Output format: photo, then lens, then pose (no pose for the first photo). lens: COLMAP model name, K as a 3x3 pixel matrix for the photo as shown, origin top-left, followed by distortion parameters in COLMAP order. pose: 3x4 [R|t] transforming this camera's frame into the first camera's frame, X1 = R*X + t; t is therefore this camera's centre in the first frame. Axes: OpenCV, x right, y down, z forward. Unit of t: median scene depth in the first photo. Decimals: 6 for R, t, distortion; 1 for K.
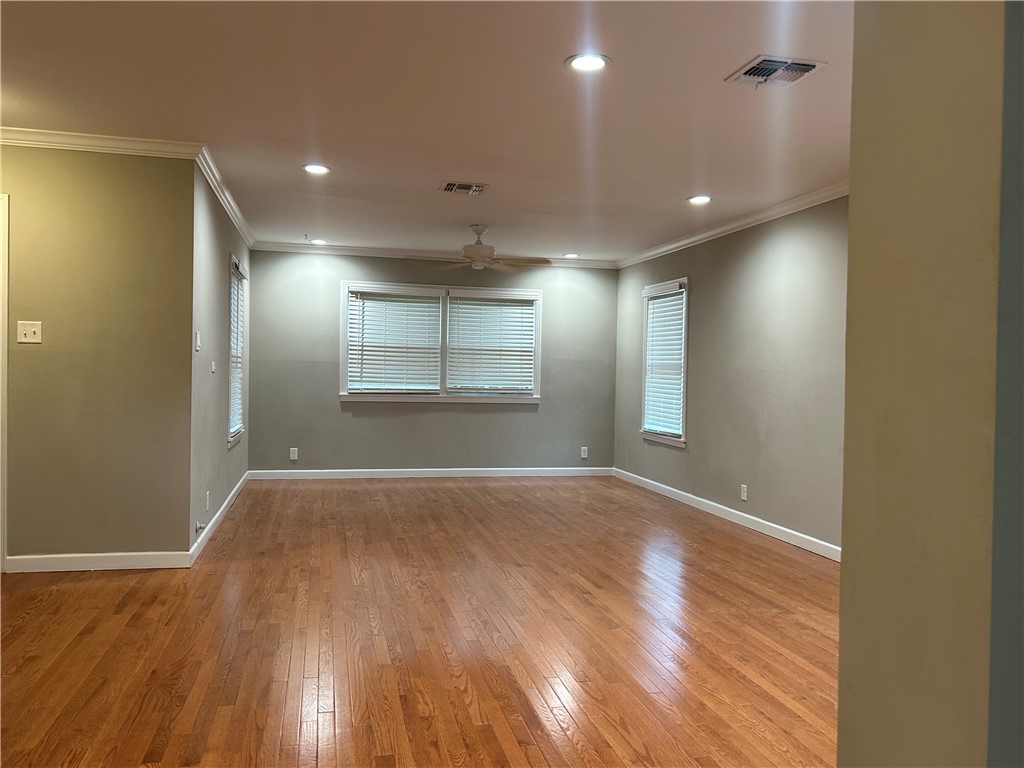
lens RADIAL K [[840.9, 0, 519.7], [0, 840.9, 384.6], [0, 0, 1]] dist [0.011012, -0.005350]
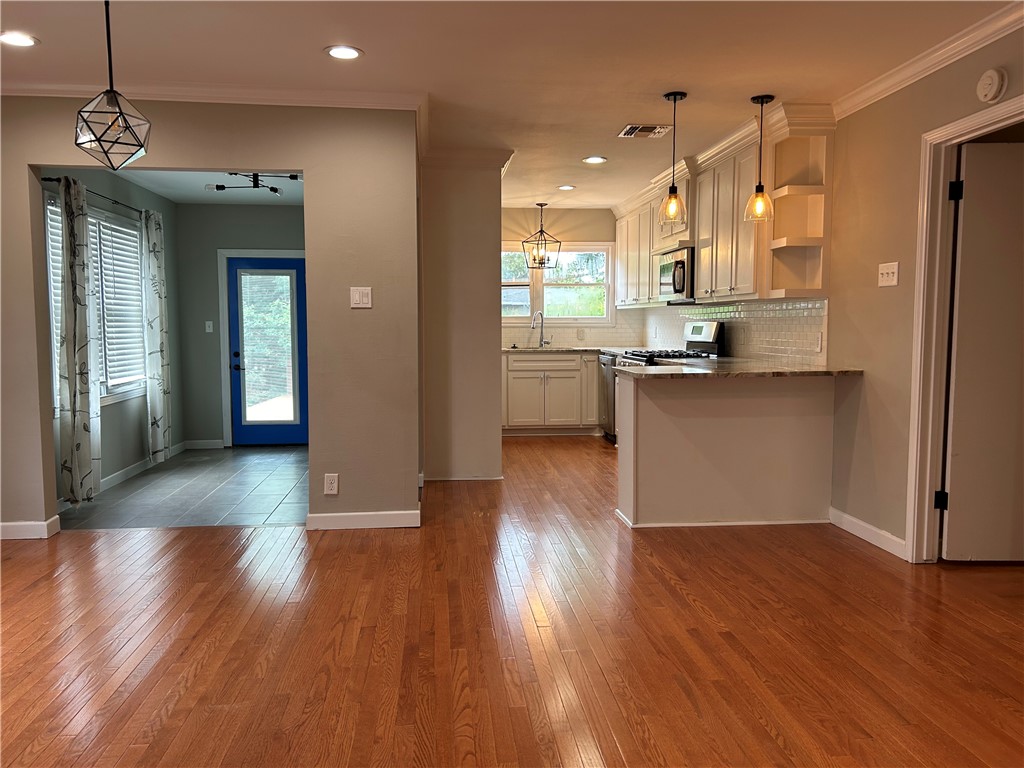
lens RADIAL K [[784.2, 0, 503.0], [0, 784.2, 392.5], [0, 0, 1]] dist [0.023894, -0.037701]
pose [[-0.990017, -0.030229, 0.137665, -0.096783], [-0.015203, 0.993934, 0.108922, -0.015362], [-0.140123, 0.105742, -0.984472, 0.820772]]
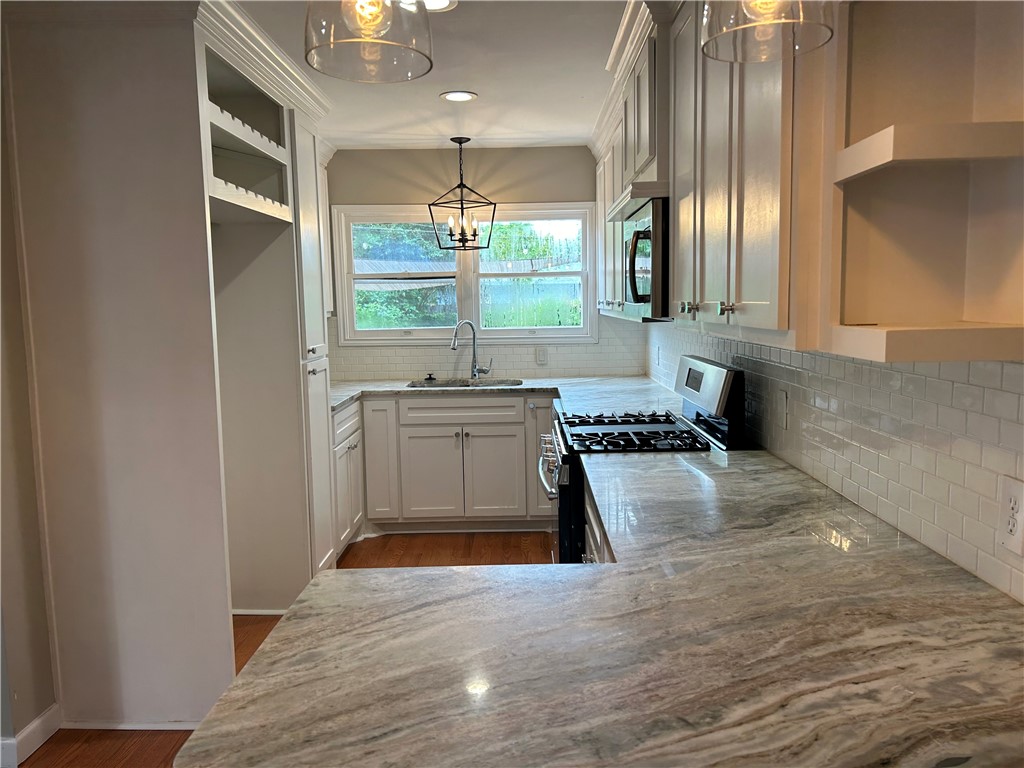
lens RADIAL K [[784.2, 0, 517.8], [0, 784.2, 389.4], [0, 0, 1]] dist [0.023894, -0.037701]
pose [[-0.972029, -0.030164, 0.232915, -0.203766], [0.001602, 0.990843, 0.135009, -0.044813], [-0.234854, 0.131606, -0.963080, 0.293454]]
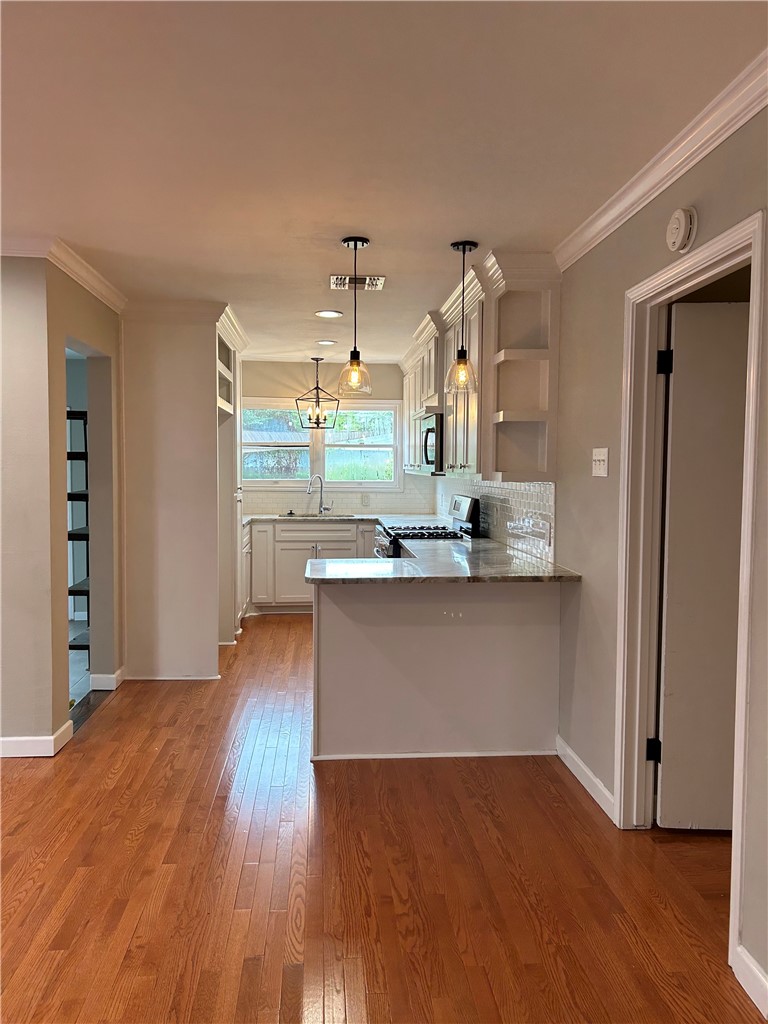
lens RADIAL K [[784.2, 0, 380.8], [0, 784.2, 514.1], [0, 0, 1]] dist [0.023894, -0.037701]
pose [[-0.987857, -0.036475, 0.151021, -0.243232], [-0.024076, 0.996248, 0.083127, -0.048963], [-0.153486, 0.078482, -0.985029, 0.680501]]
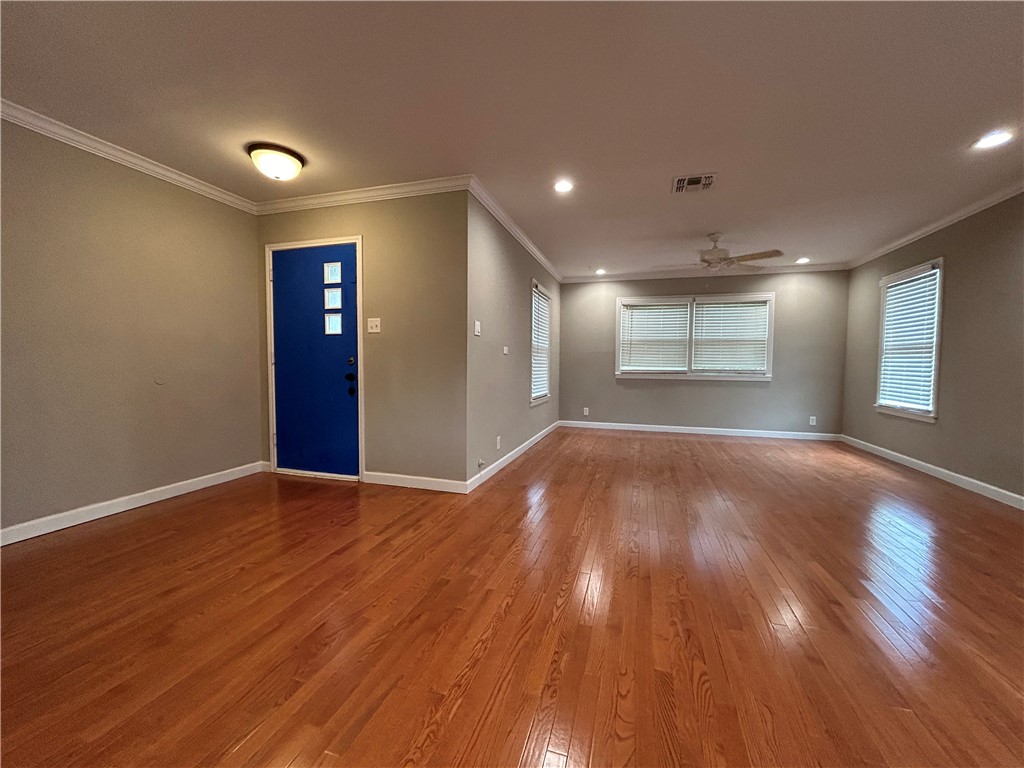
lens RADIAL K [[414.4, 0, 514.4], [0, 414.4, 384.2], [0, 0, 1]] dist [0.001183, -0.000209]
pose [[0.861784, 0.011880, -0.507136, 0.008750], [-0.000821, 0.999757, 0.022026, 0.017926], [0.507275, -0.018565, 0.861584, 0.333860]]
